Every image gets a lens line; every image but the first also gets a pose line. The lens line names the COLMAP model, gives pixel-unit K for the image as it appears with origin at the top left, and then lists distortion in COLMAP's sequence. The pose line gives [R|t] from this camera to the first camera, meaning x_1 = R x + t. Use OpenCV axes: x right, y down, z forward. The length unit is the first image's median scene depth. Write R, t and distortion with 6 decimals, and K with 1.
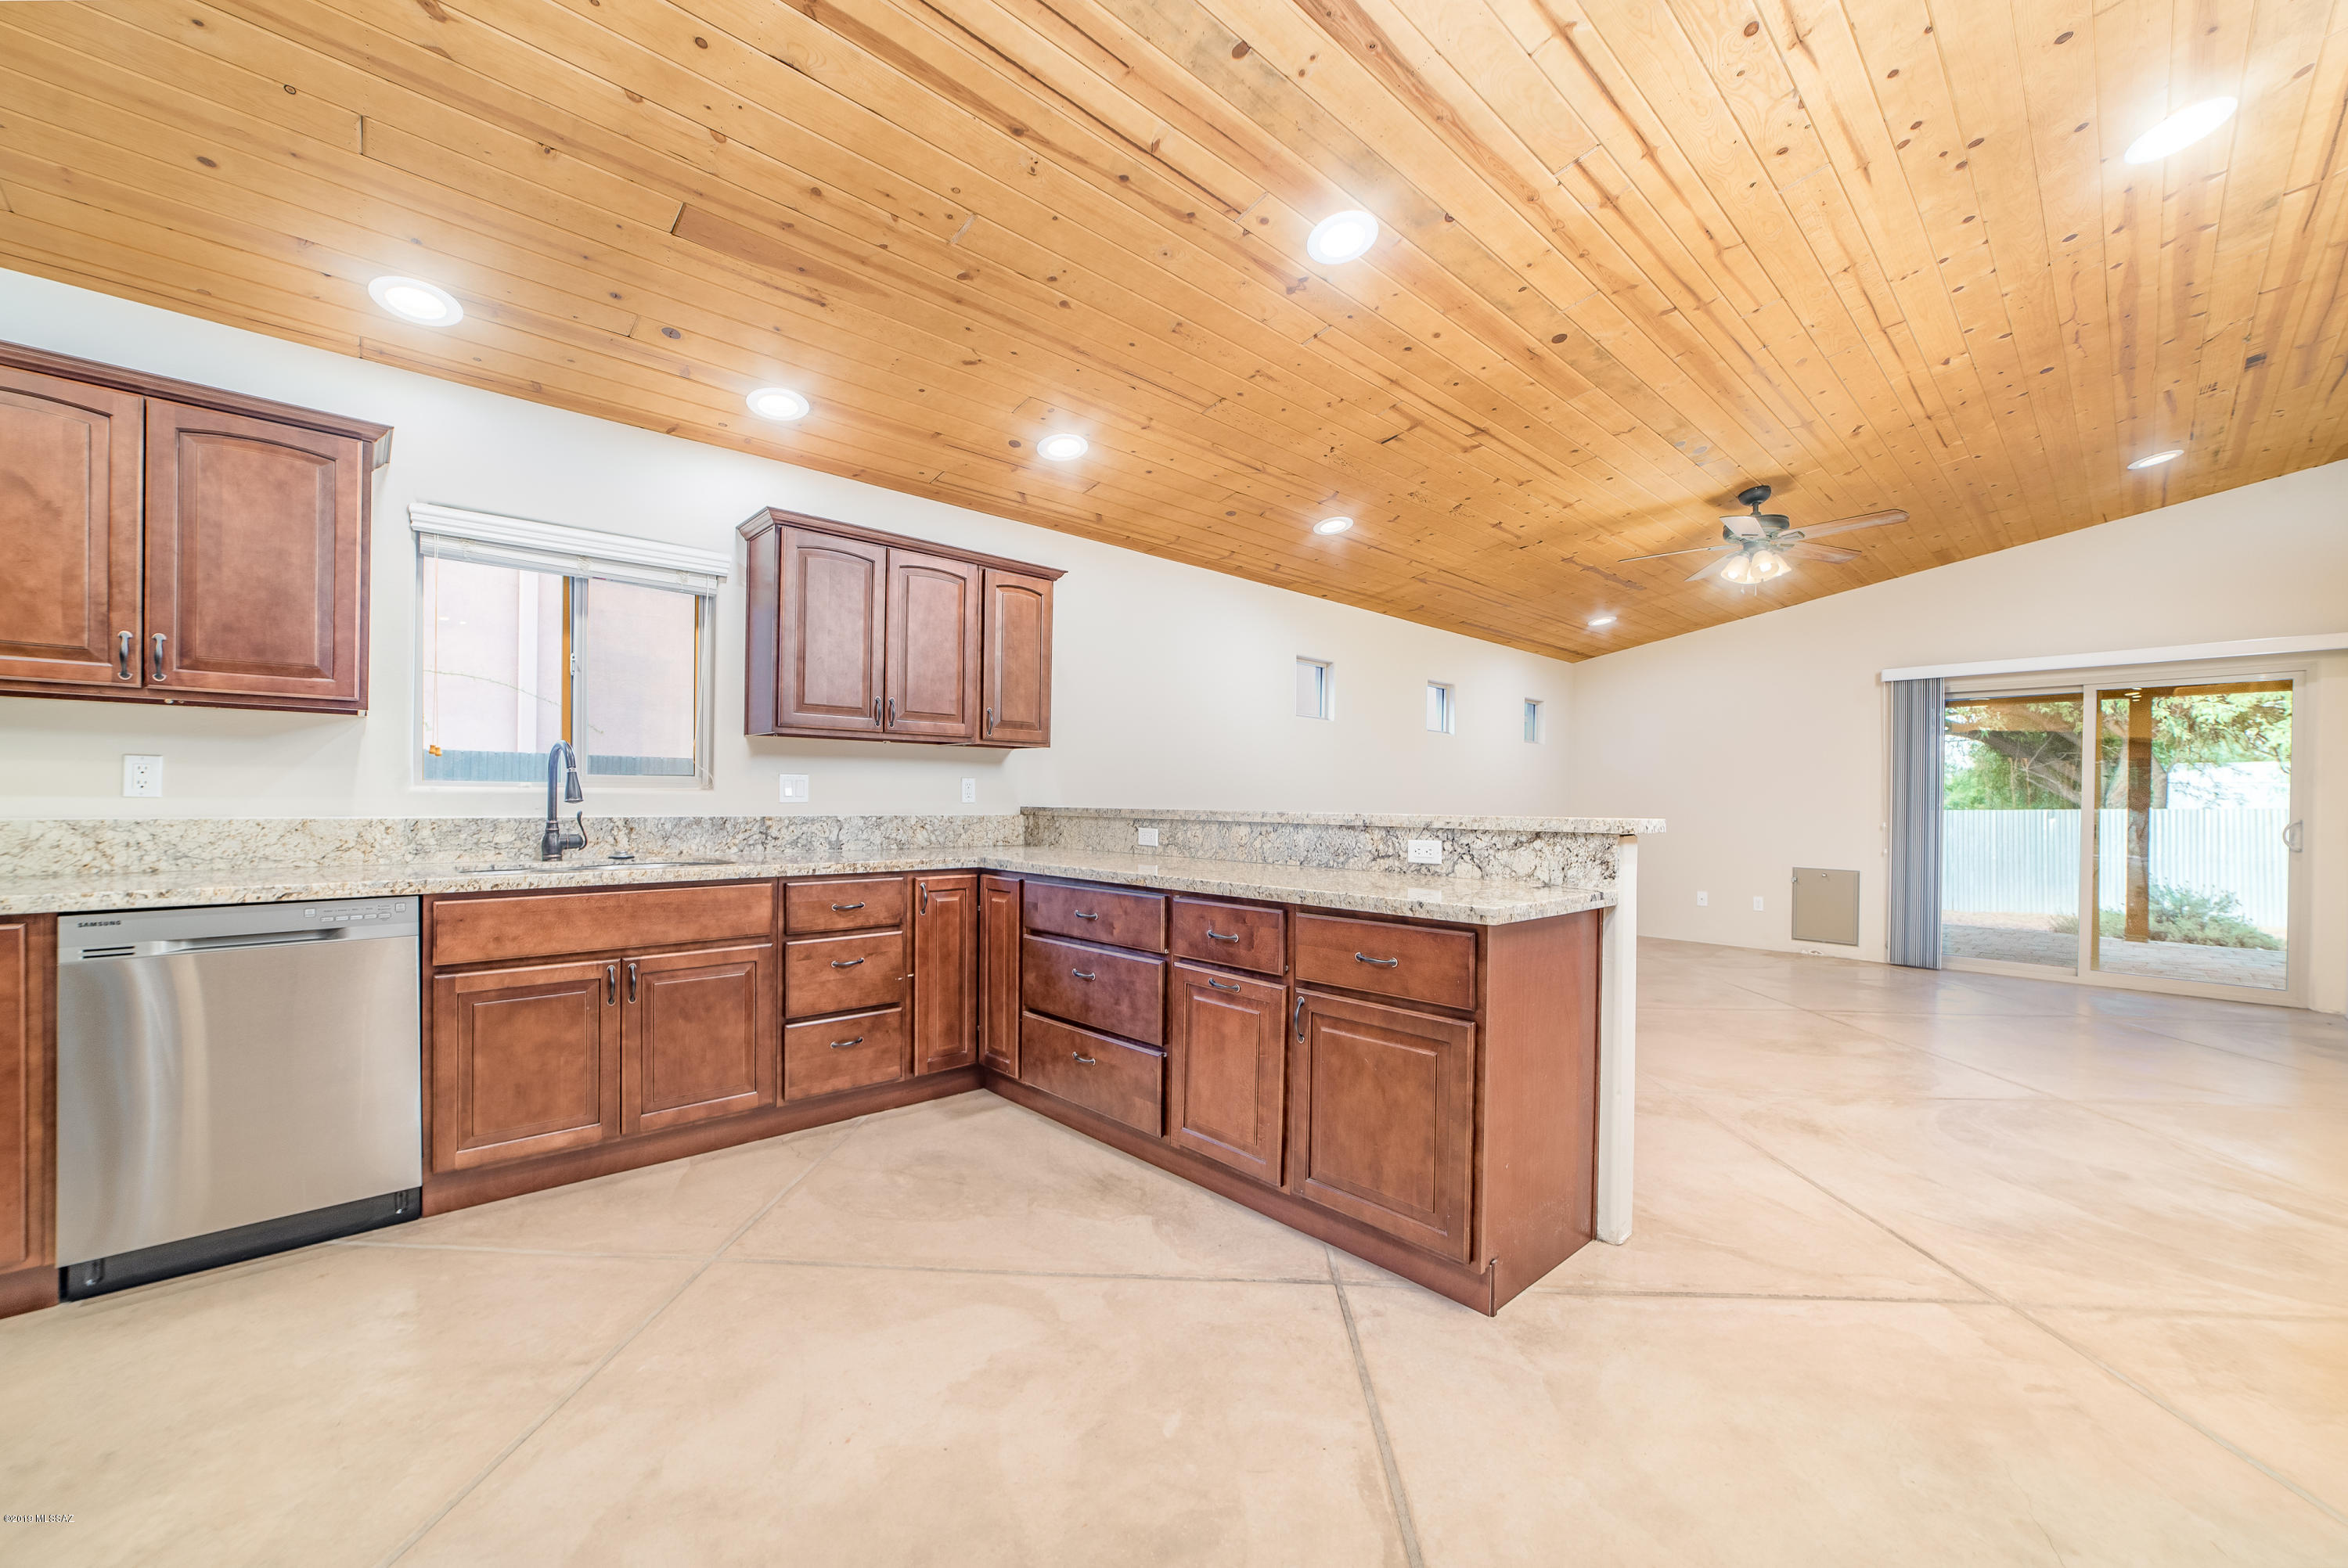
lens RADIAL K [[889.7, 0, 1133.7], [0, 889.7, 796.0], [0, 0, 1]] dist [-0.008799, 0.000128]
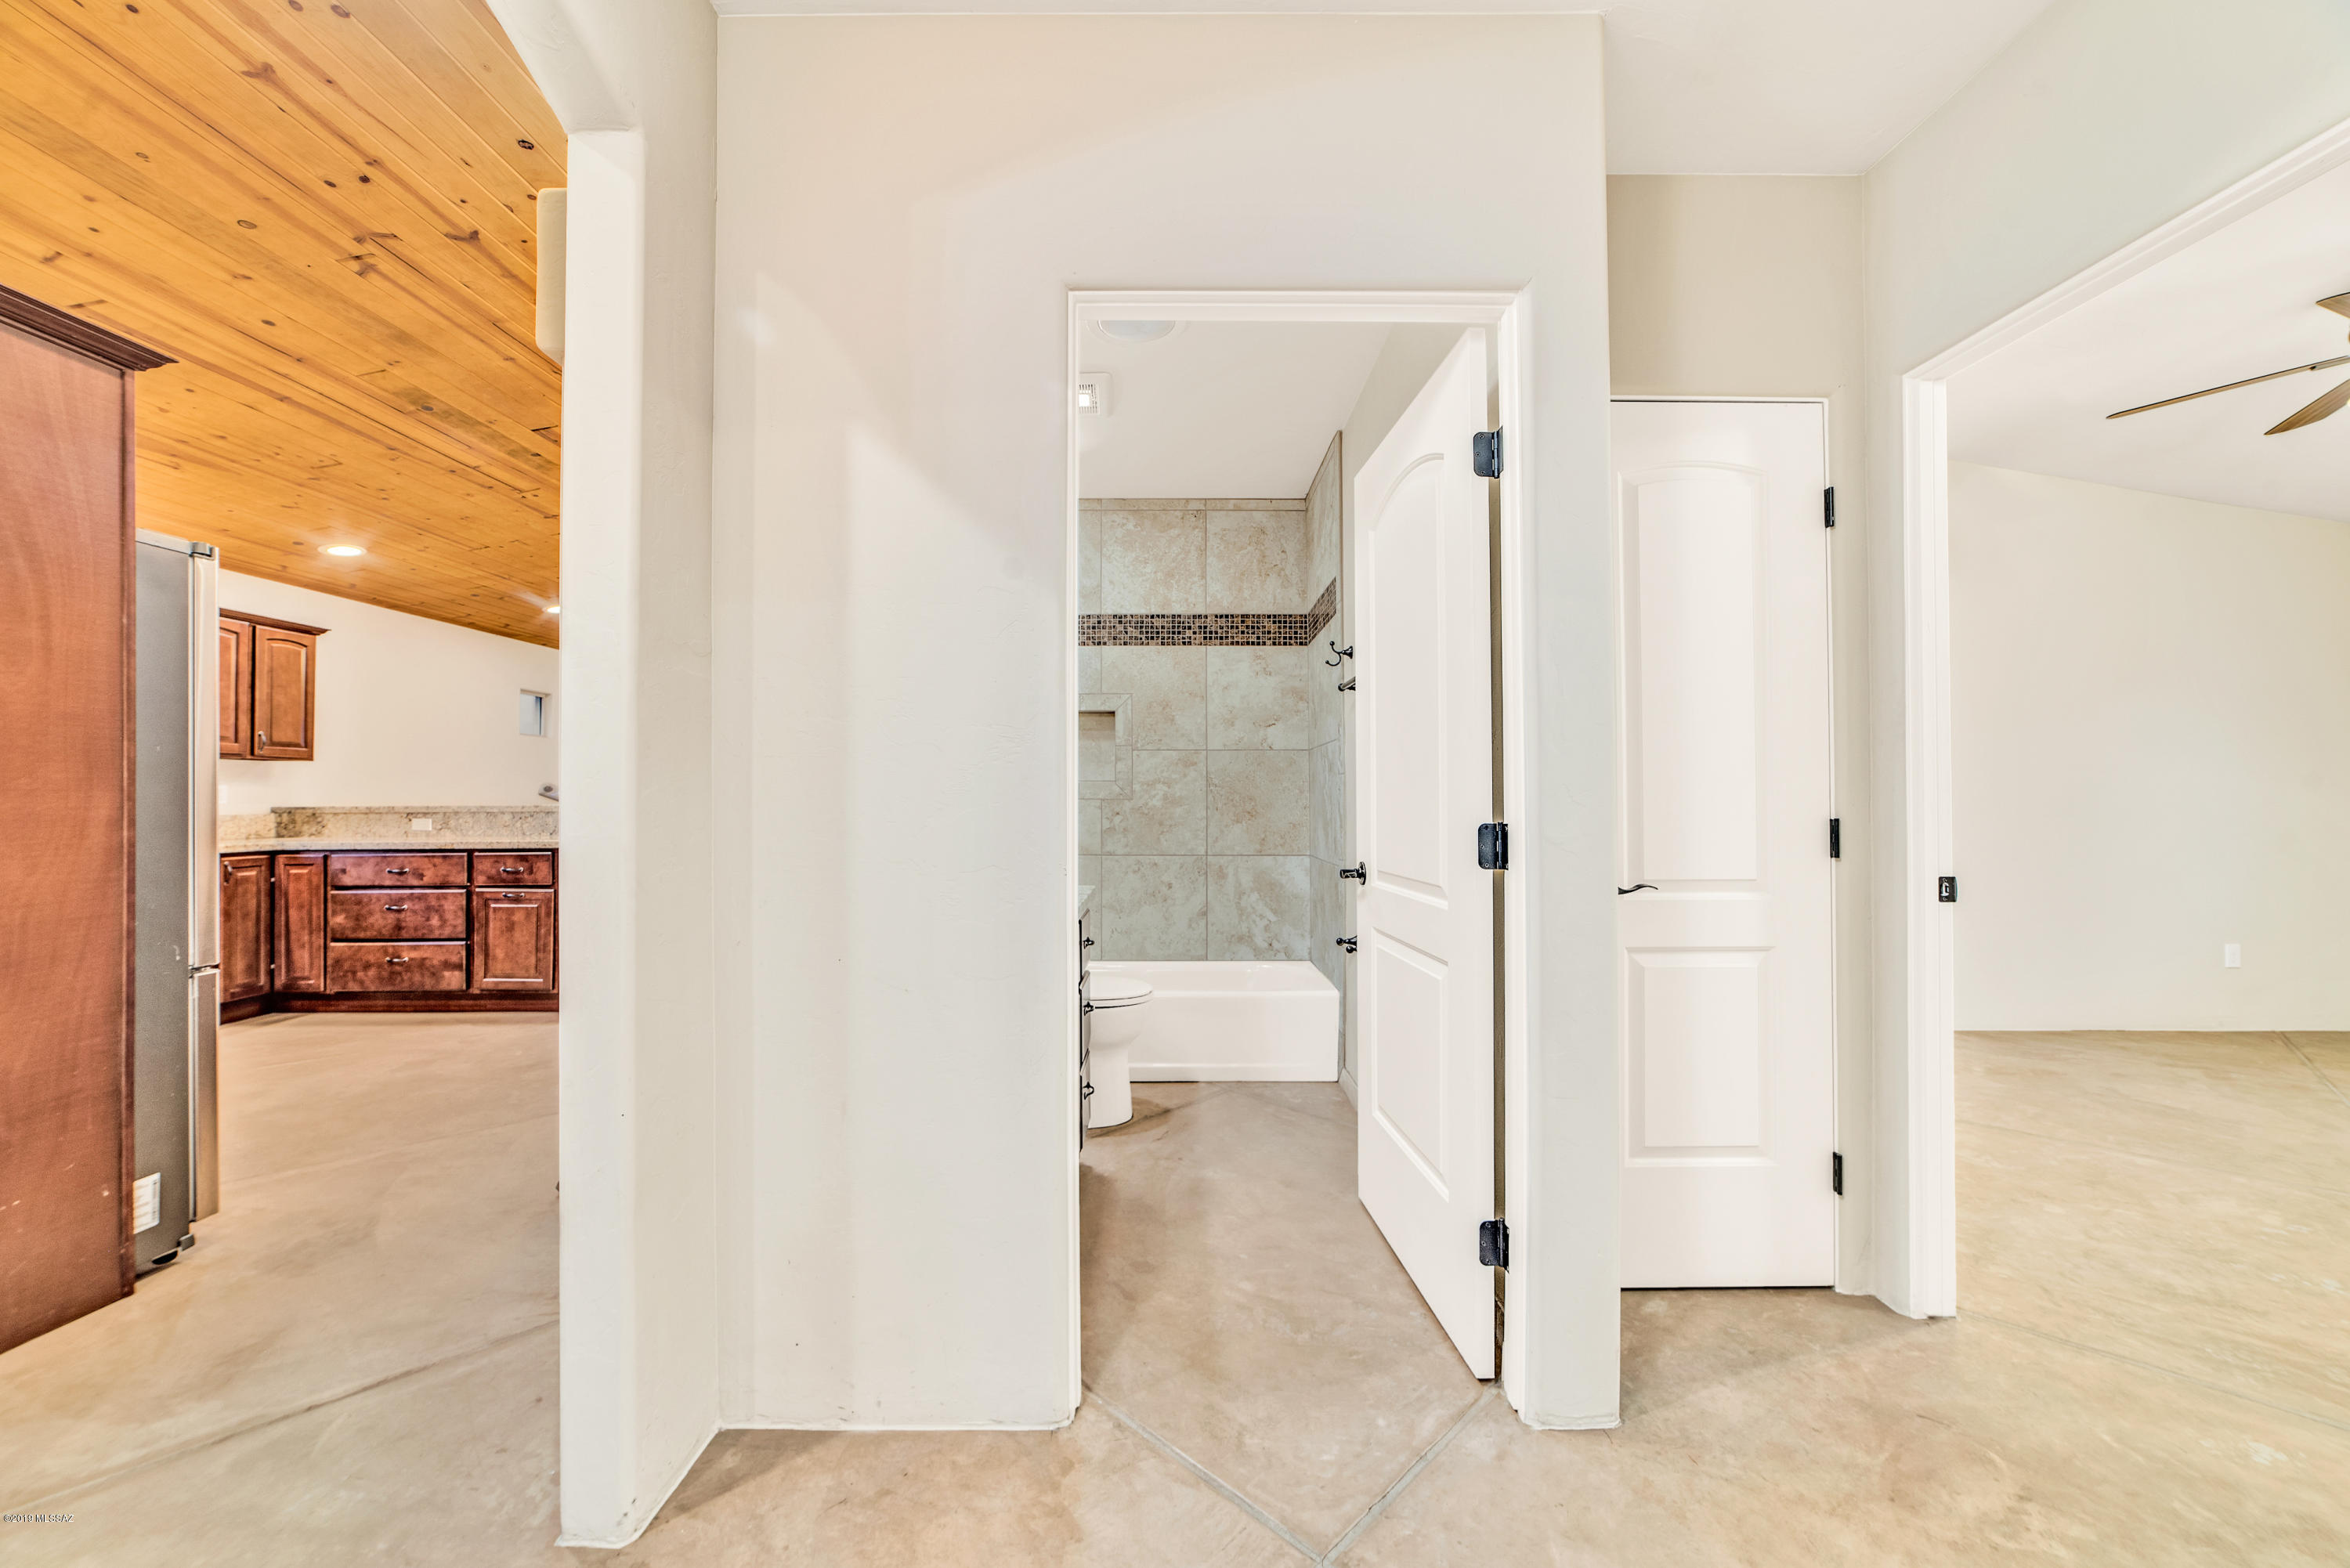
lens RADIAL K [[900.1, 0, 1191.4], [0, 900.1, 784.1], [0, 0, 1]] dist [-0.009846, 0.000600]
pose [[0.639640, -0.004464, 0.768661, -0.367870], [0.010094, 0.999946, -0.002593, -0.005131], [-0.768608, 0.009417, 0.639651, -1.119267]]
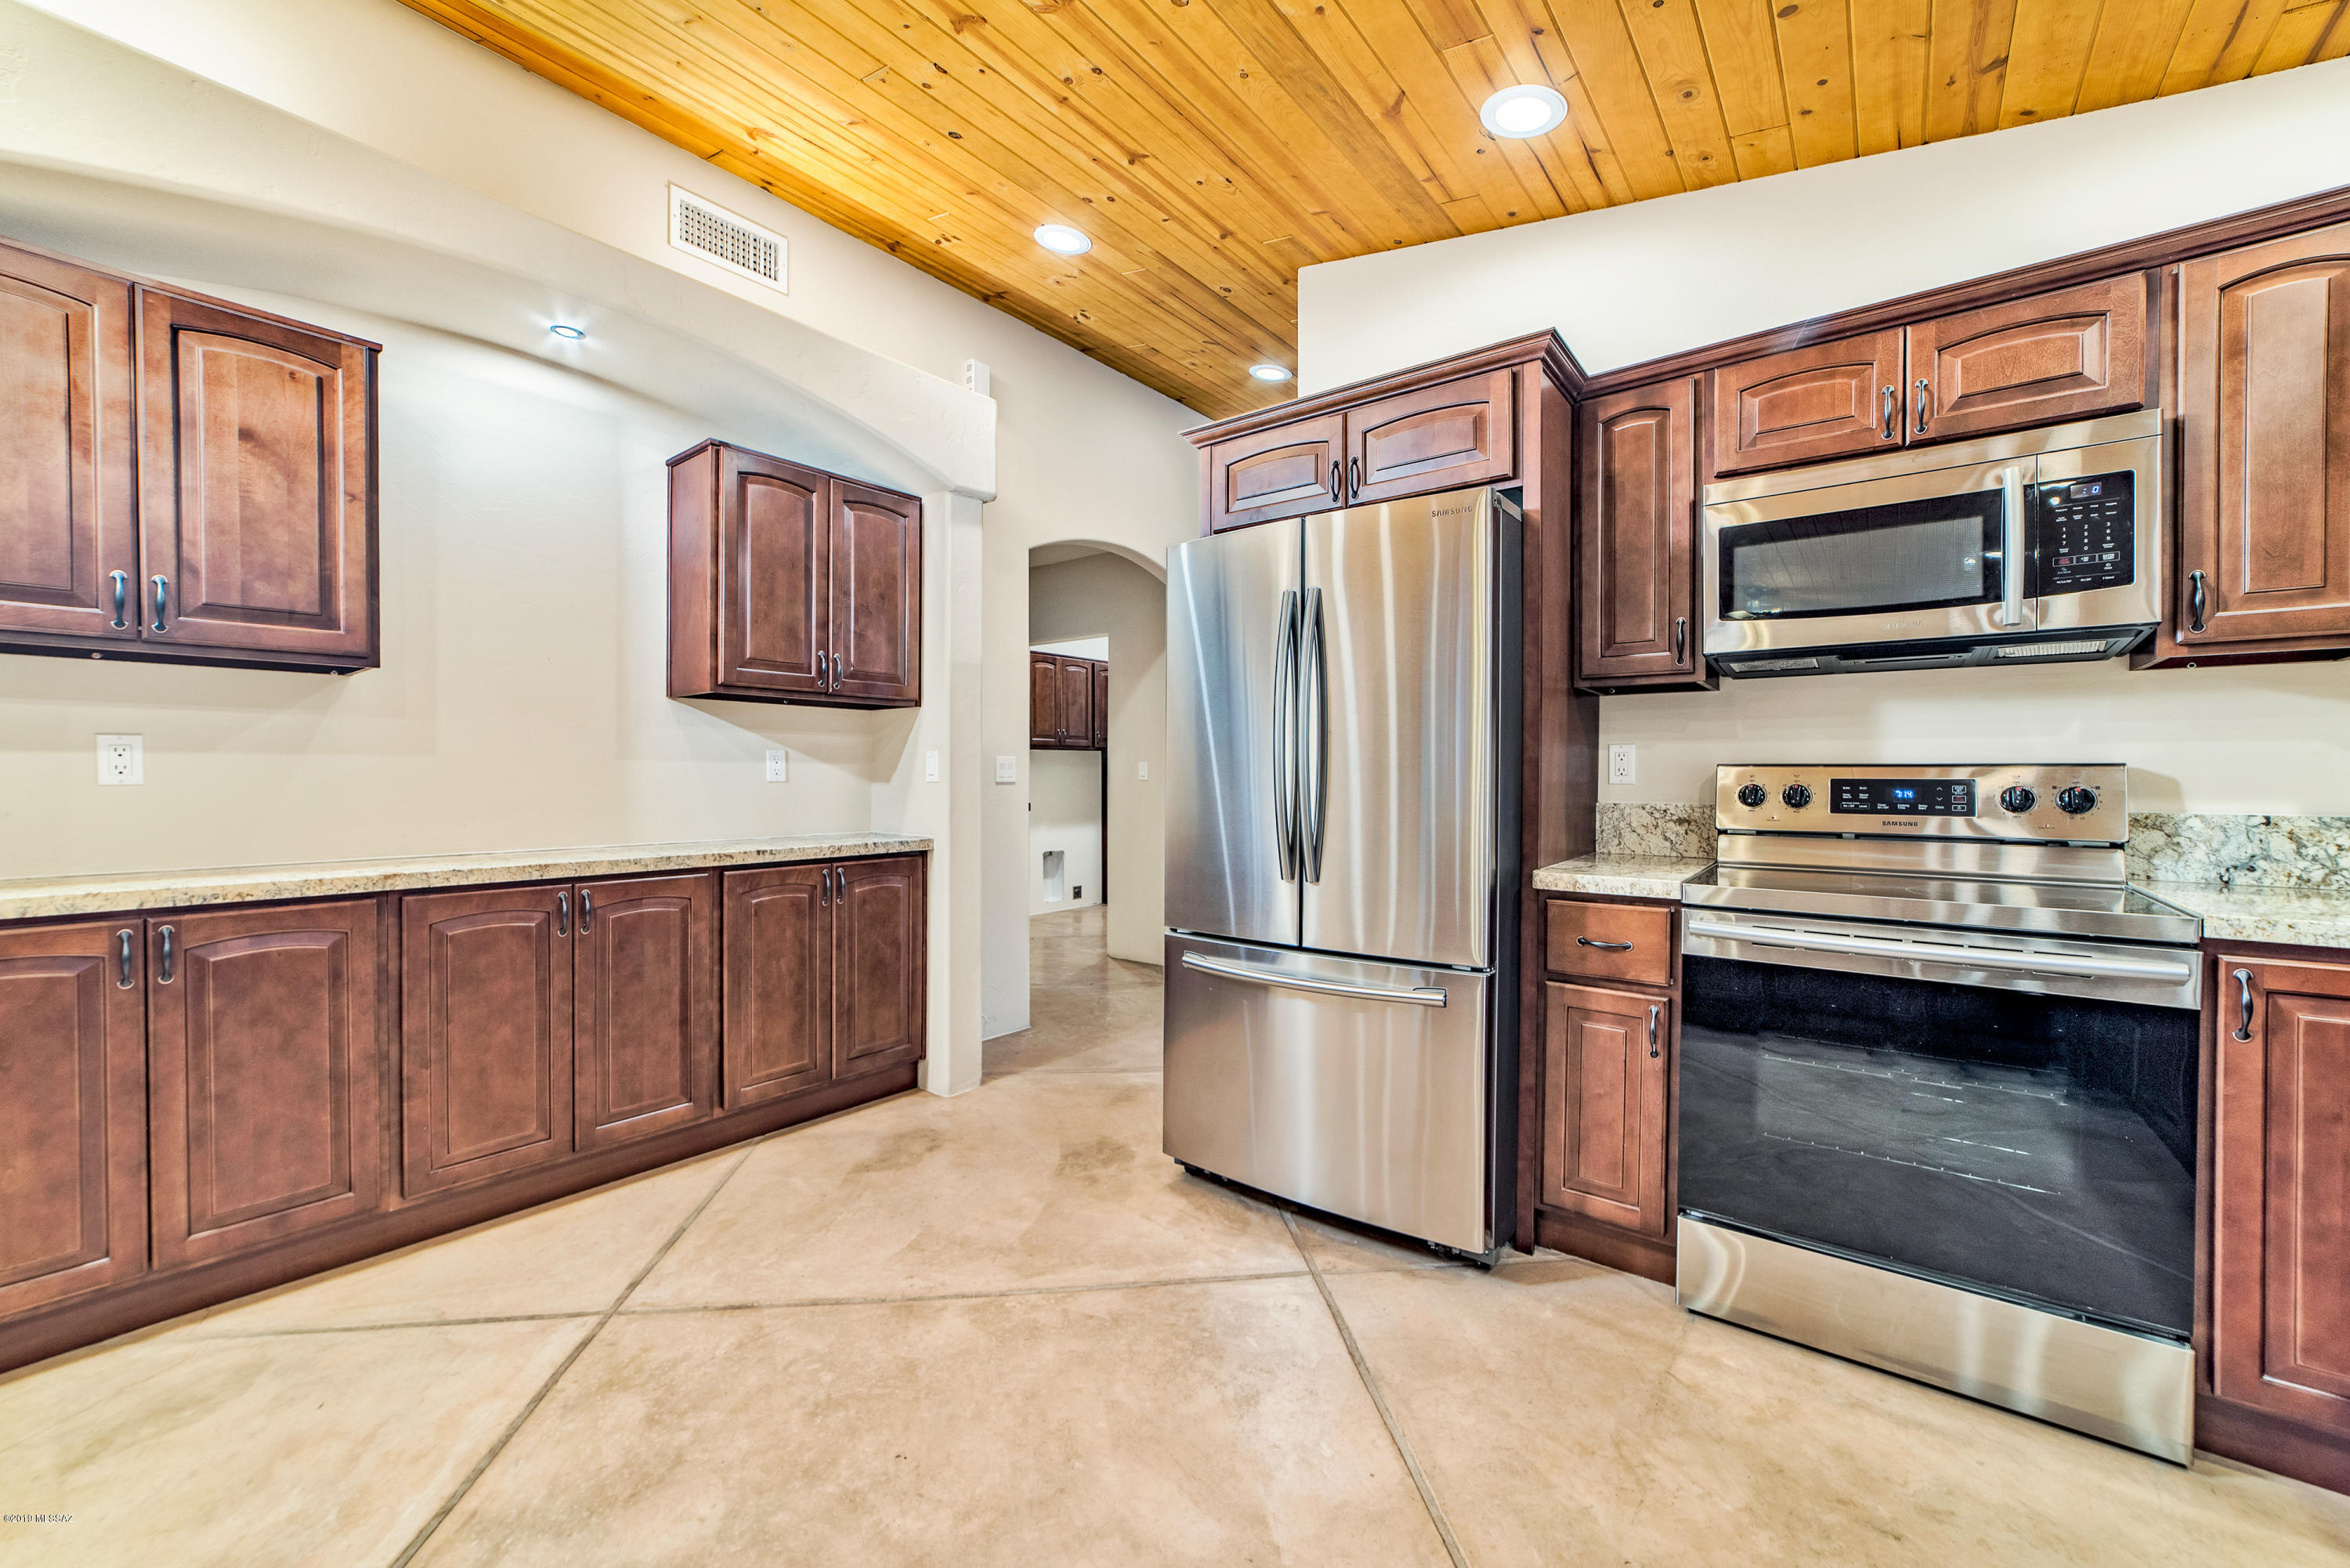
lens RADIAL K [[938.6, 0, 1149.9], [0, 938.6, 779.9], [0, 0, 1]] dist [-0.000333, 0.000012]
pose [[-0.983177, -0.009479, -0.182410, -0.137840], [-0.009984, 0.999948, 0.001854, 0.001183], [0.182383, 0.003644, -0.983221, 0.897502]]
